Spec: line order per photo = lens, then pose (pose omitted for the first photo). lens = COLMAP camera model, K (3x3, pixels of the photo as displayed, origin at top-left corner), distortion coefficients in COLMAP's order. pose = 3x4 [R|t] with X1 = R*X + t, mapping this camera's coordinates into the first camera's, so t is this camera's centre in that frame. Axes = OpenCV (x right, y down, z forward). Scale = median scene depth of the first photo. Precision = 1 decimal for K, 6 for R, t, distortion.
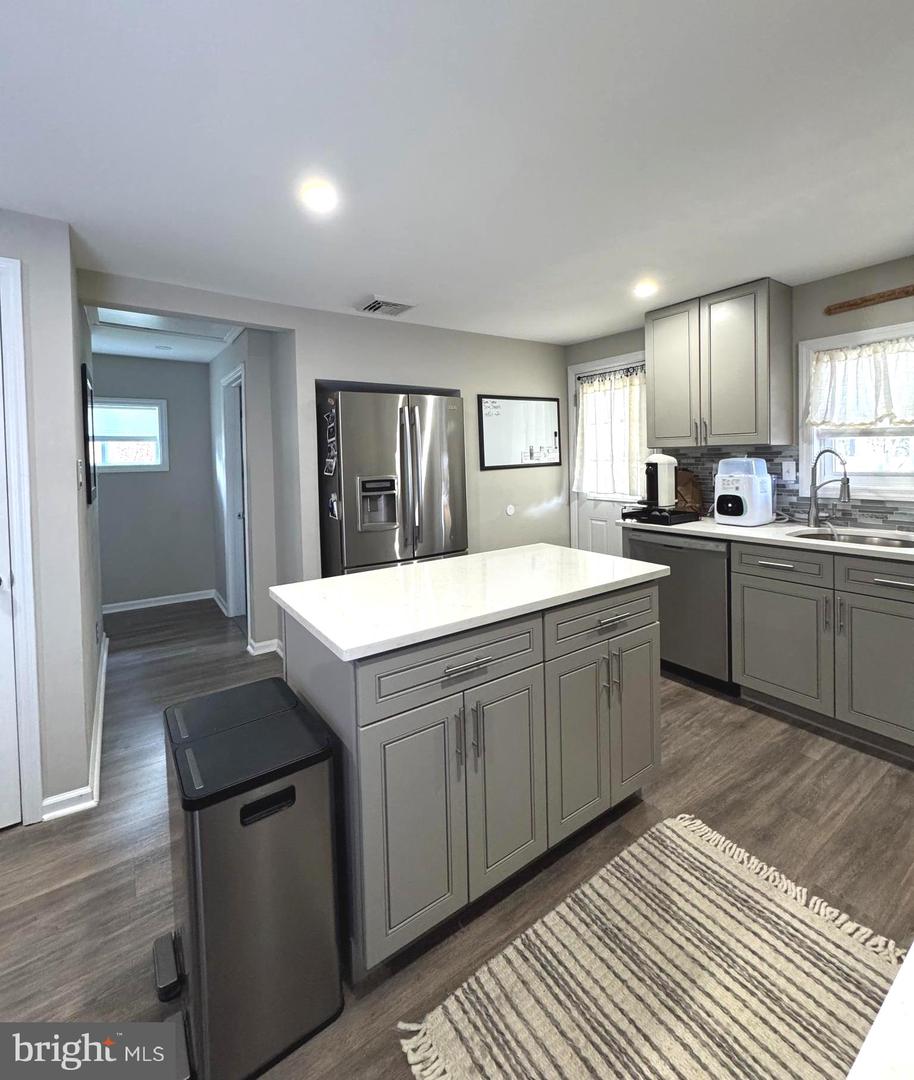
lens RADIAL K [[484.4, 0, 460.6], [0, 484.4, 467.9], [0, 0, 1]] dist [-0.001127, -0.000037]
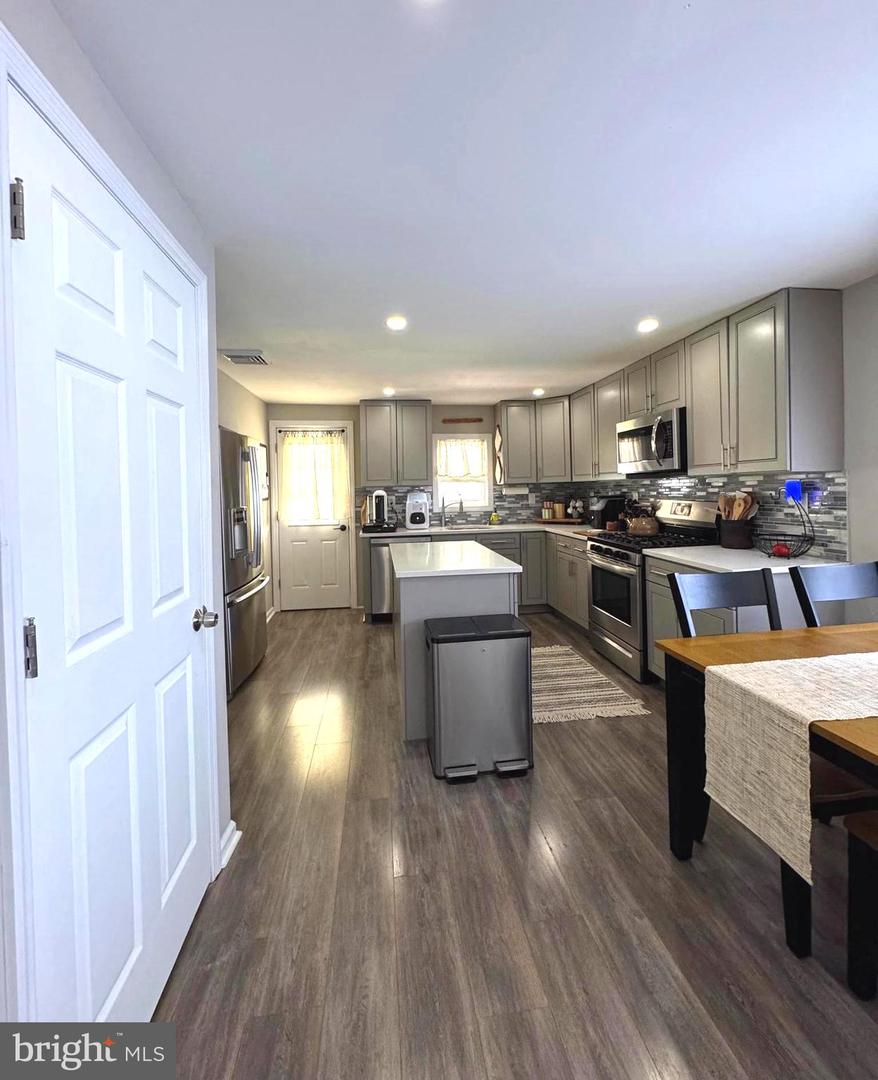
lens RADIAL K [[468.5, 0, 441.0], [0, 468.5, 492.3], [0, 0, 1]] dist [0.001225, 0.000020]
pose [[0.454204, 0.004995, 0.890883, -0.913510], [0.030740, 0.999301, -0.021275, 0.017943], [-0.890367, 0.037048, 0.453733, 0.108569]]
